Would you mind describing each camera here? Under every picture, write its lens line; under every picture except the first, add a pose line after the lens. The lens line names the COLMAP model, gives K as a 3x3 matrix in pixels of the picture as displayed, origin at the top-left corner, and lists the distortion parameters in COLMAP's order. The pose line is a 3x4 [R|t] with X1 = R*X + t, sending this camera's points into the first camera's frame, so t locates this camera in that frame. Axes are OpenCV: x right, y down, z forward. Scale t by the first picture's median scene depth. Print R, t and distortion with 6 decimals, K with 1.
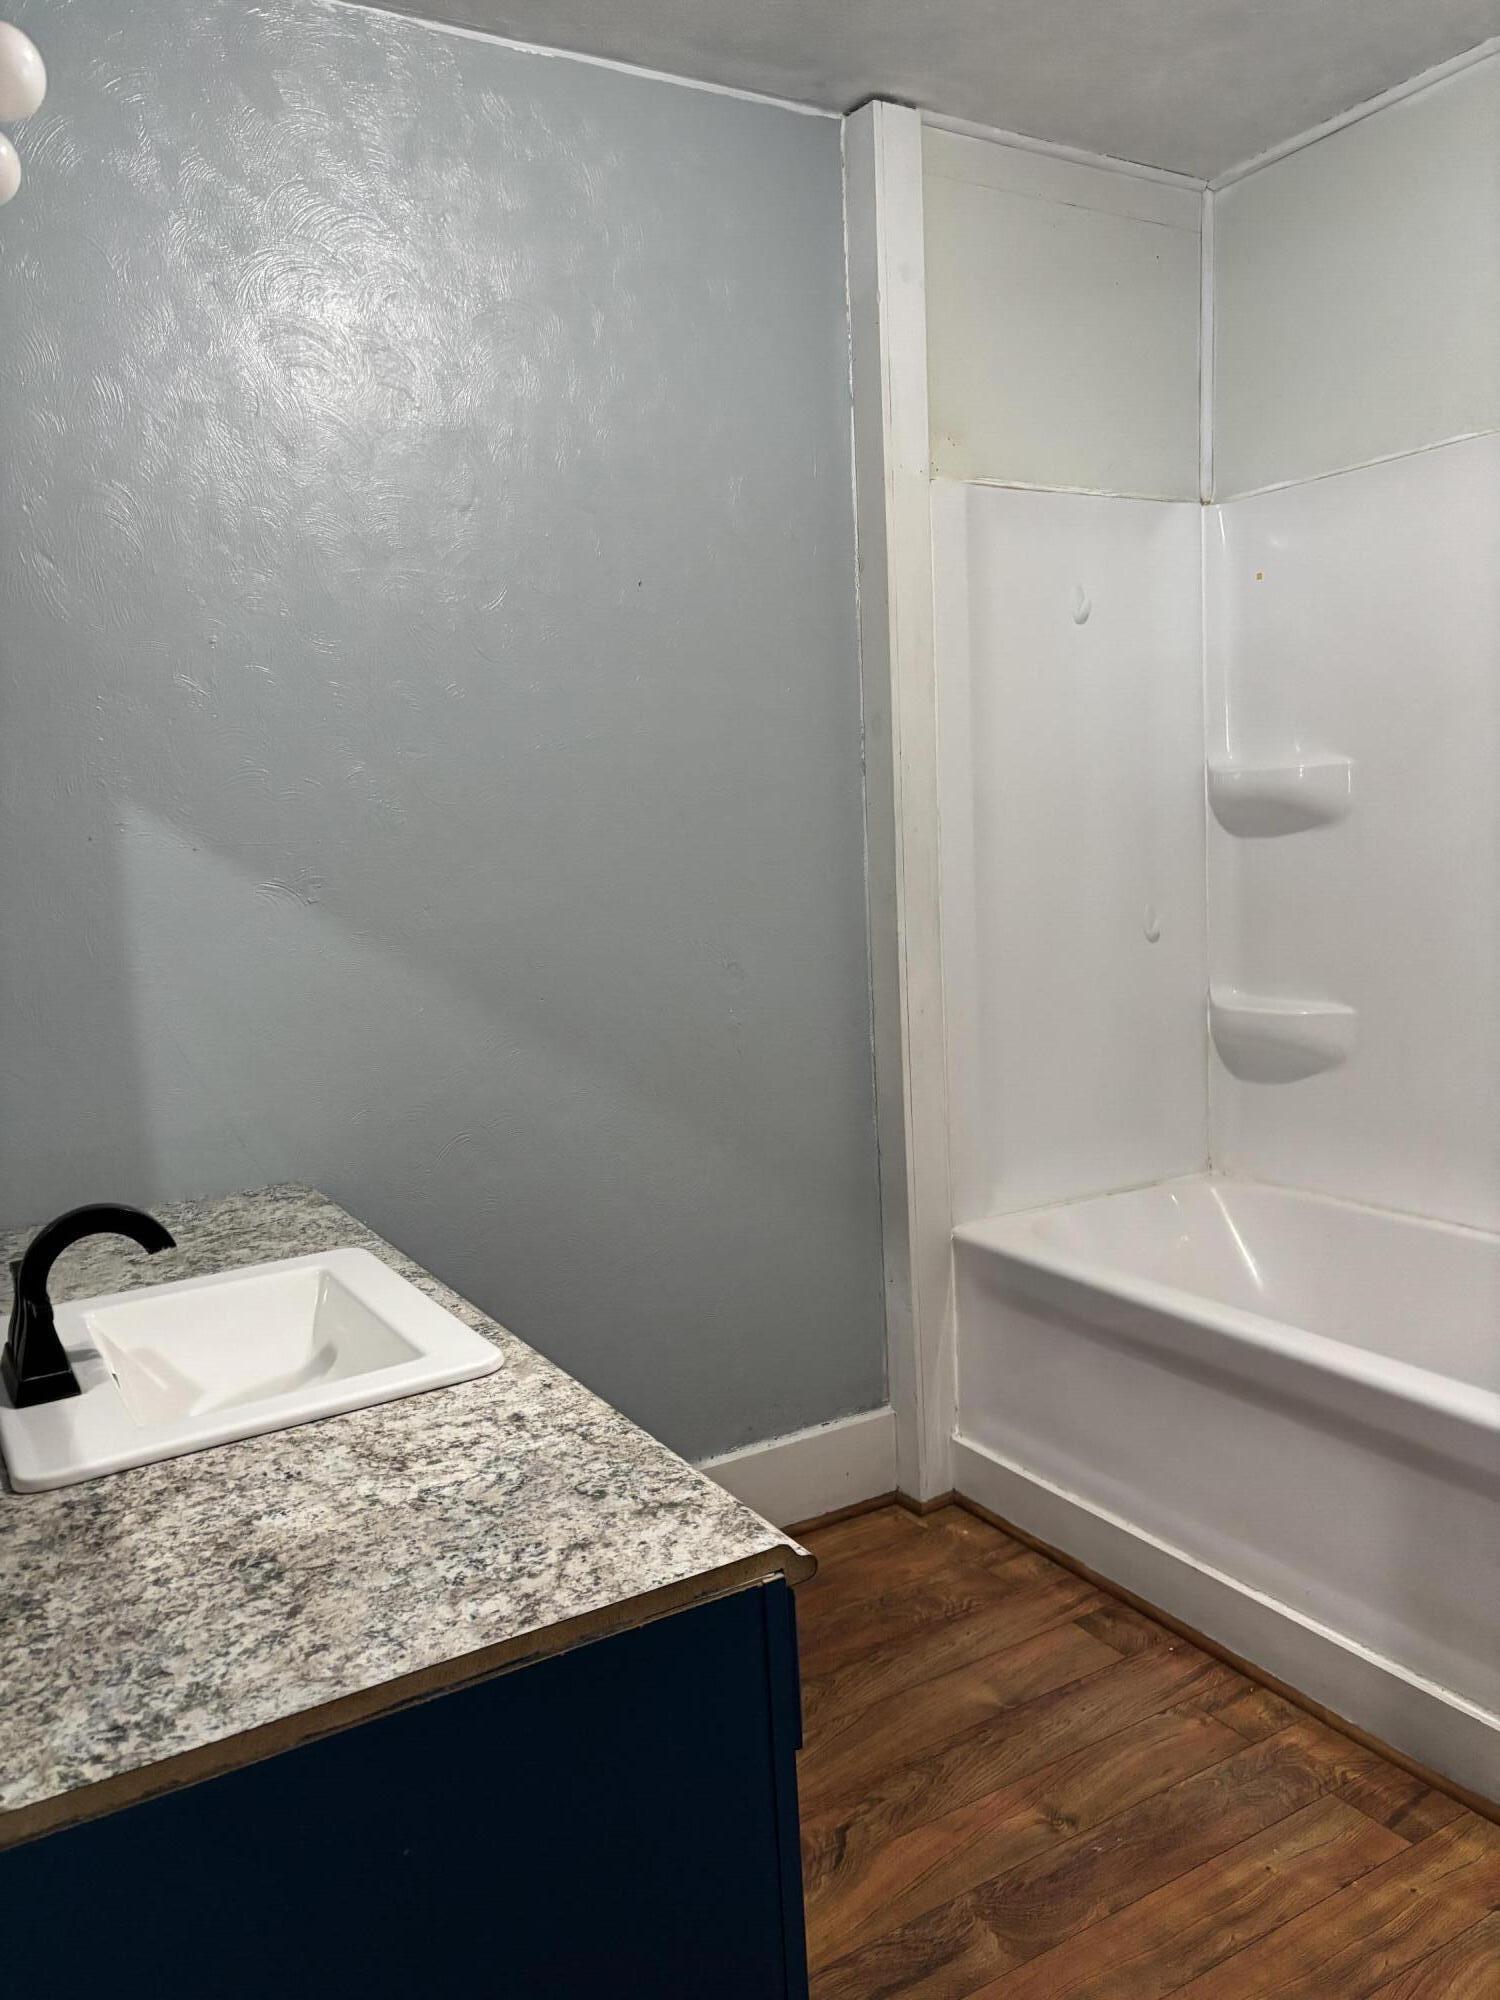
lens RADIAL K [[1515.5, 0, 754.4], [0, 1515.5, 1012.1], [0, 0, 1]] dist [0.033902, -0.046175]
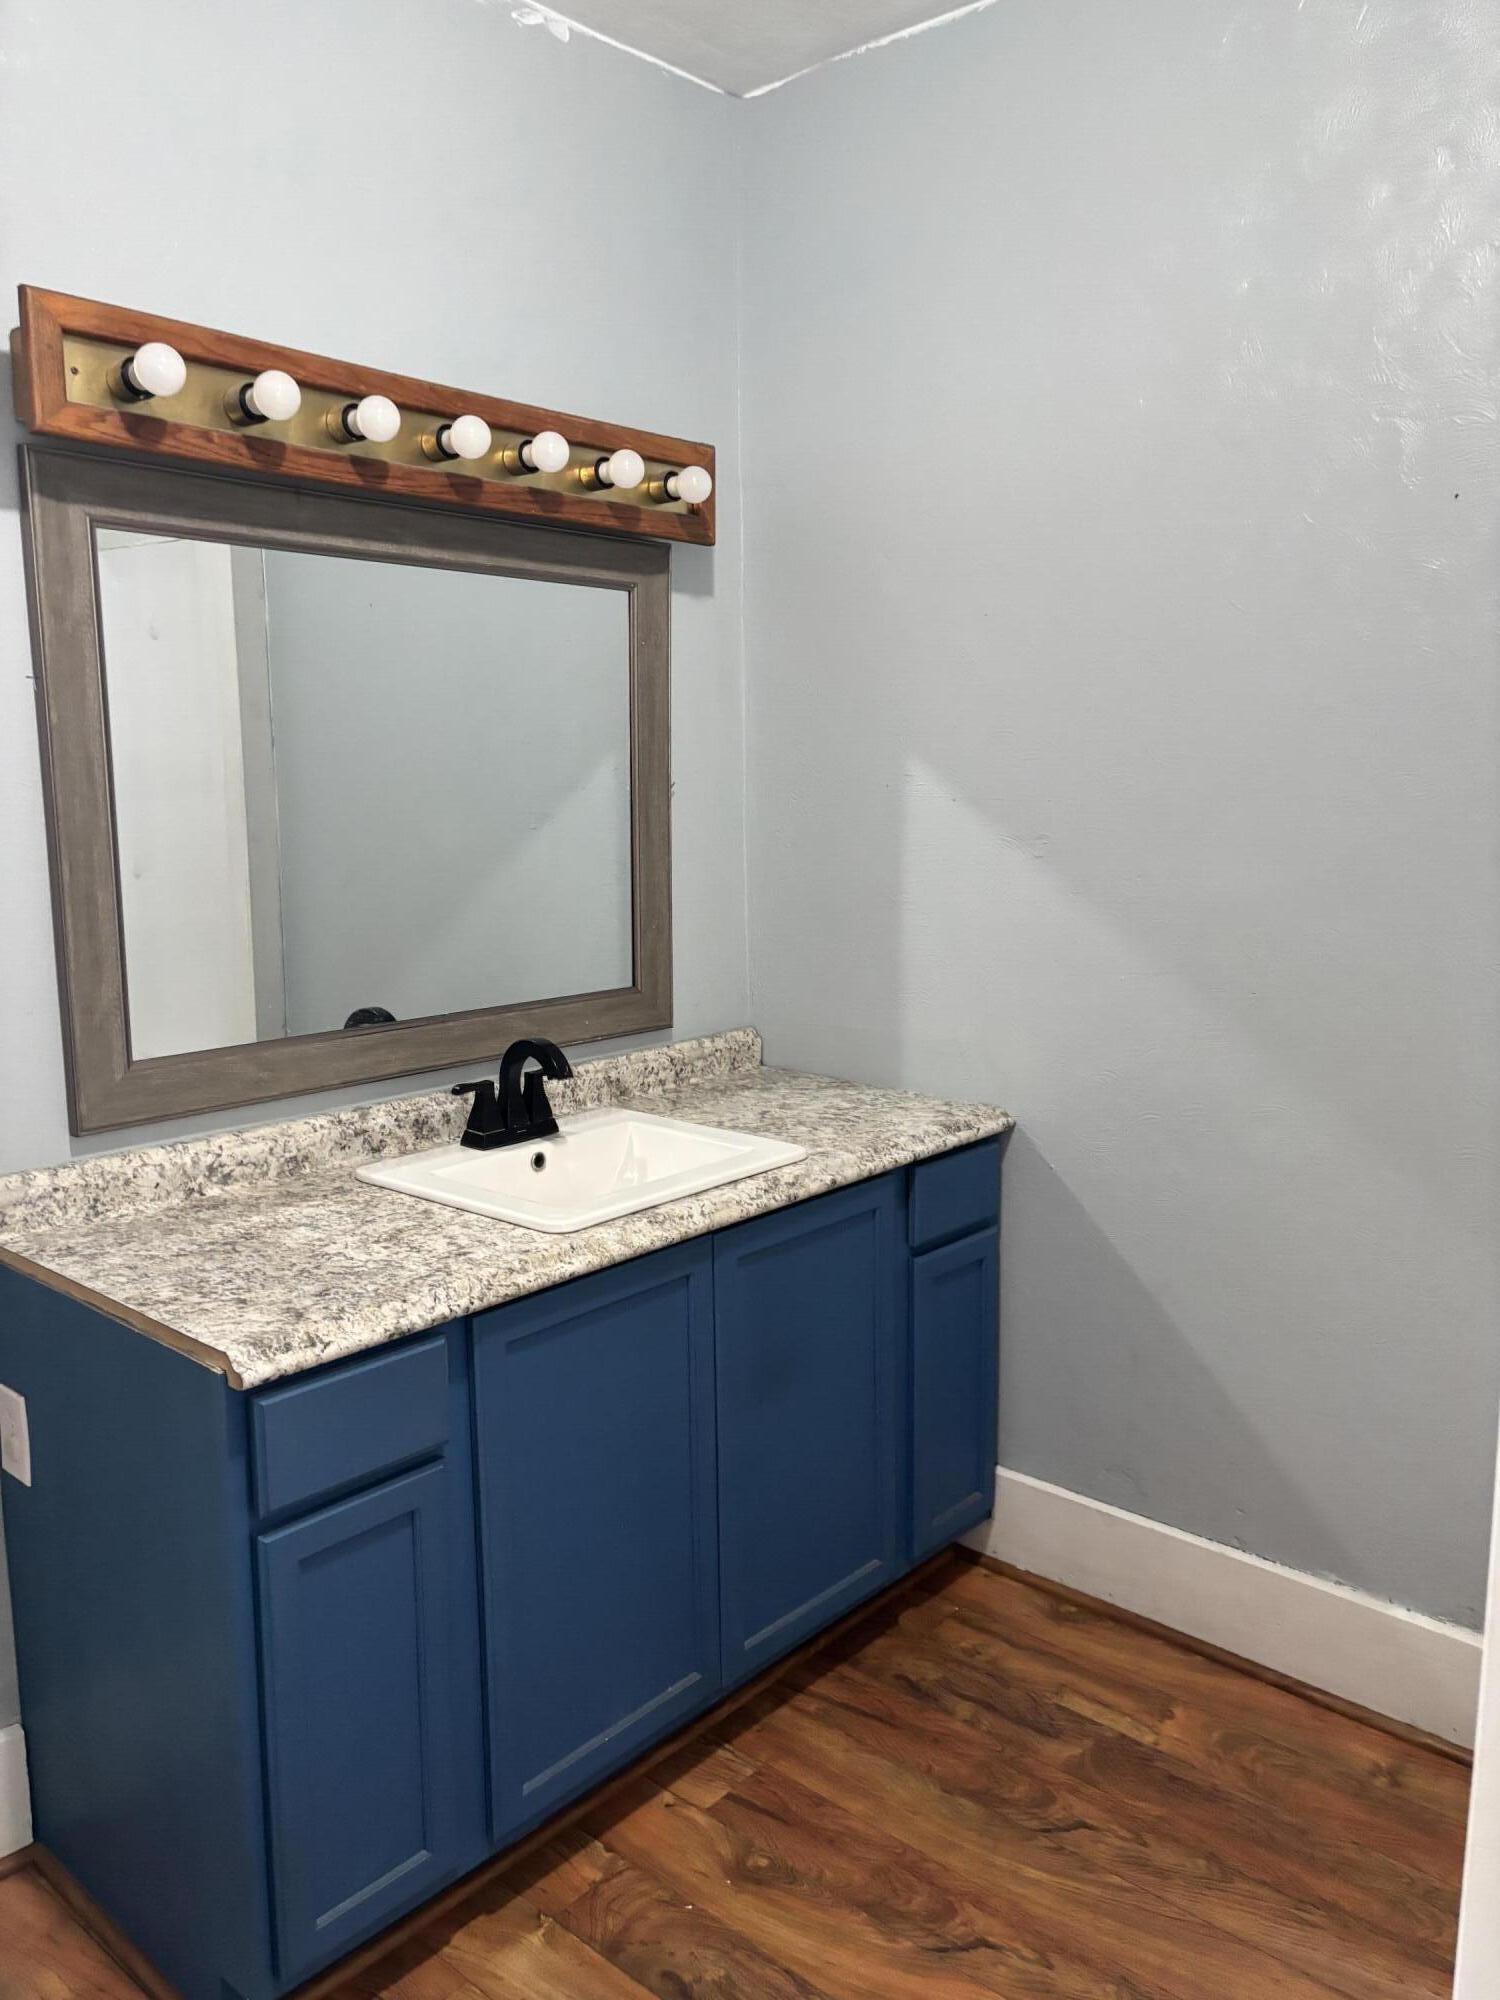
lens RADIAL K [[1515.5, 0, 755.8], [0, 1515.5, 991.5], [0, 0, 1]] dist [0.033902, -0.046175]
pose [[0.298264, 0.193226, -0.934721, 1.288466], [-0.139124, 0.977637, 0.157704, -0.232247], [0.944290, 0.083005, 0.318476, 0.929736]]
